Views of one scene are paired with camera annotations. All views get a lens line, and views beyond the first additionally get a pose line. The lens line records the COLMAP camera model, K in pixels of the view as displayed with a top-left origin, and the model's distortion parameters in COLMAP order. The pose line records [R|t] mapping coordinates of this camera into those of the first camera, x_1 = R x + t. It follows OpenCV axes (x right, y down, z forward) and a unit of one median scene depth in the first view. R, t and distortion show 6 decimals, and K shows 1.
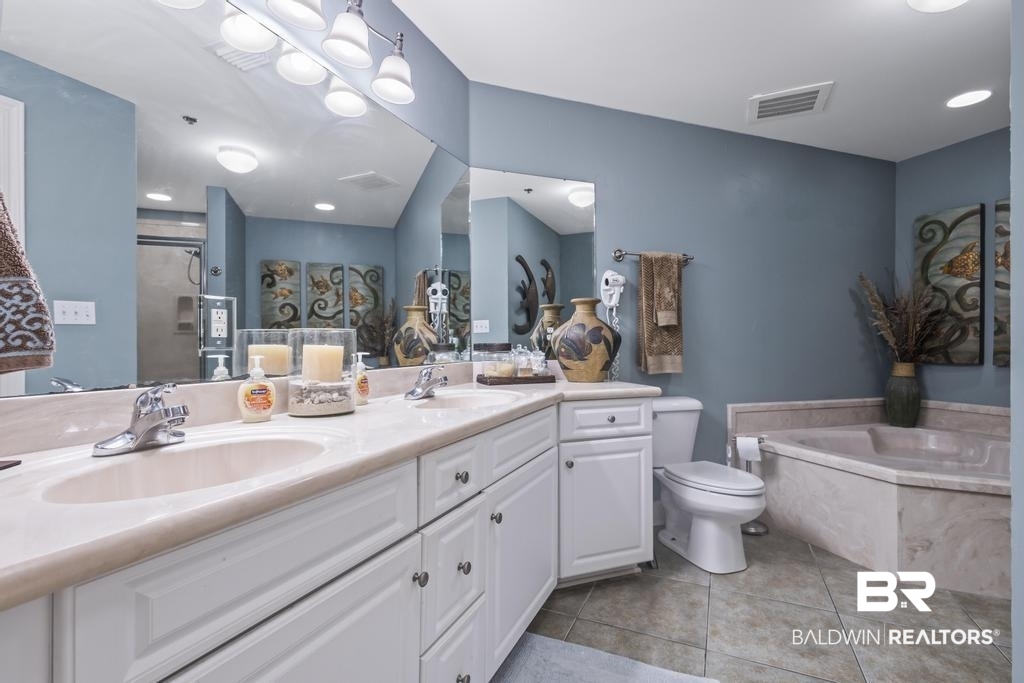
lens RADIAL K [[484.5, 0, 511.1], [0, 484.5, 338.7], [0, 0, 1]] dist [0.008287, -0.000008]
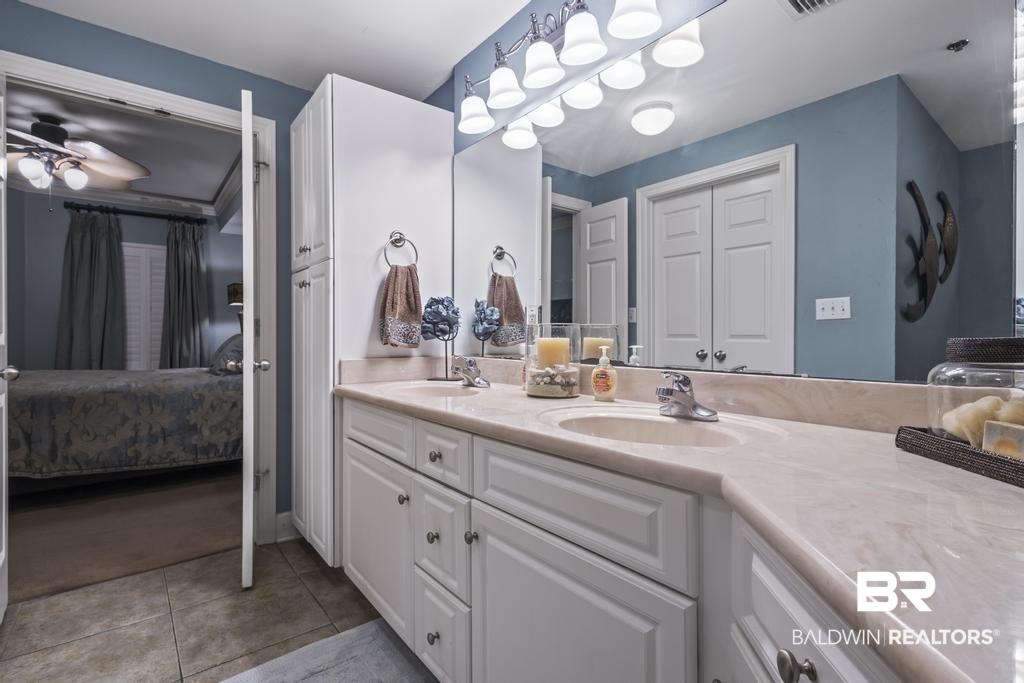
lens RADIAL K [[484.5, 0, 511.1], [0, 484.5, 338.7], [0, 0, 1]] dist [0.008287, -0.000008]
pose [[-0.467248, 0.006299, -0.884104, 0.651247], [0.004677, 0.999978, 0.004652, 0.009649], [0.884114, -0.001961, -0.467268, 1.365524]]
